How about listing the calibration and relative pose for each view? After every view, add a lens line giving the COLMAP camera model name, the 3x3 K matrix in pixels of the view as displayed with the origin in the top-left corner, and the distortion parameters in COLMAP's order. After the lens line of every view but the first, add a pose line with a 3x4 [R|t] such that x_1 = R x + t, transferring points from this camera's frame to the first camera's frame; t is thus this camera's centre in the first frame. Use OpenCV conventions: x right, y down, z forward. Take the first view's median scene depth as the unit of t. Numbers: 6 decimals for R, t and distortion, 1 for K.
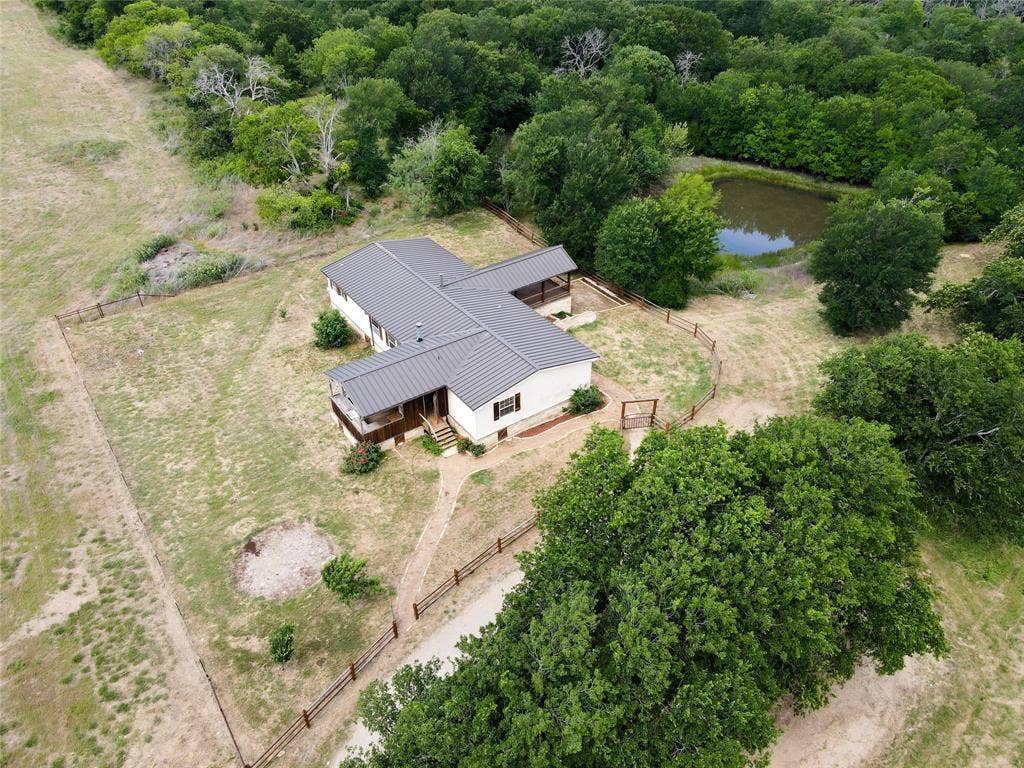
lens RADIAL K [[750.9, 0, 510.5], [0, 750.9, 384.2], [0, 0, 1]] dist [0.012936, -0.002503]
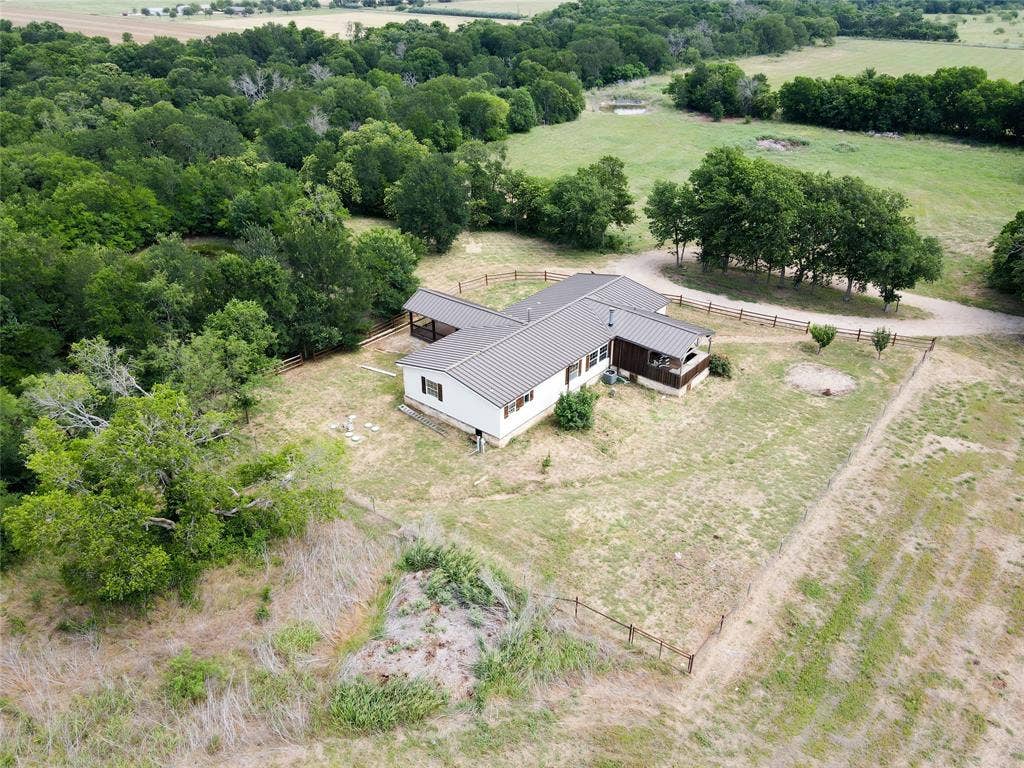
lens RADIAL K [[750.9, 0, 509.8], [0, 750.9, 383.3], [0, 0, 1]] dist [0.012936, -0.002503]
pose [[-0.262362, -0.468842, 0.843417, -0.943056], [0.570503, 0.629560, 0.527429, -0.601971], [-0.778263, 0.619549, 0.102303, 0.903344]]
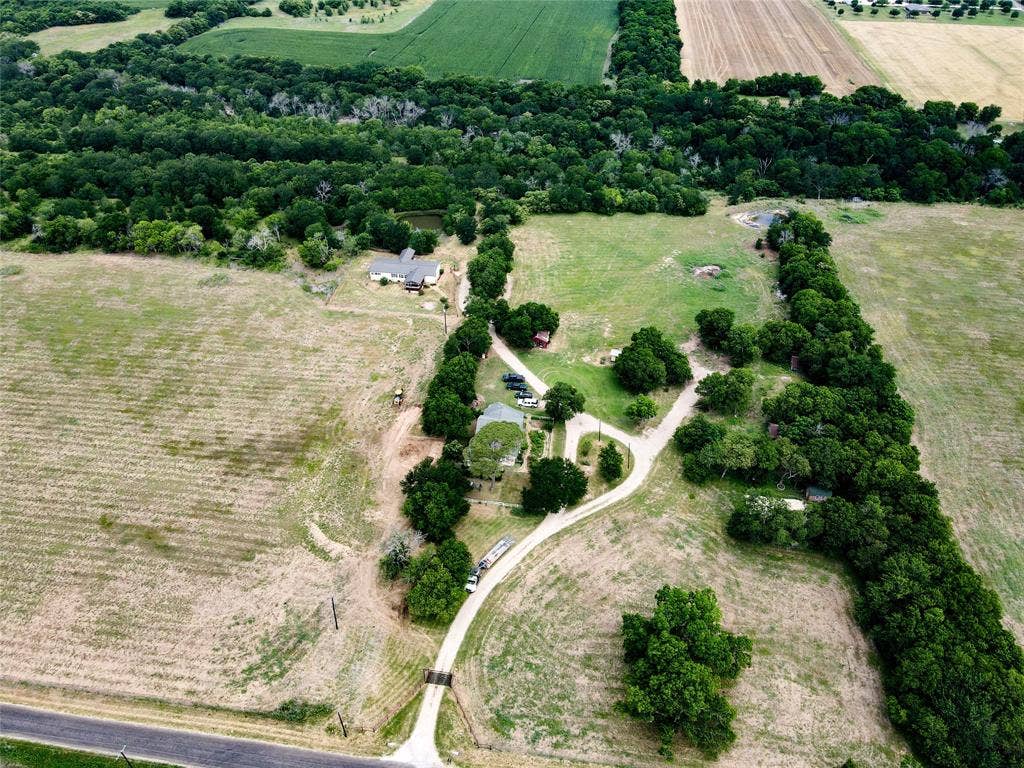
lens RADIAL K [[750.9, 0, 512.5], [0, 750.9, 382.1], [0, 0, 1]] dist [0.012936, -0.002503]
pose [[0.695316, -0.429826, 0.576009, -2.409992], [0.419801, 0.893415, 0.159925, 0.068626], [-0.583355, 0.130610, 0.801647, -2.790996]]
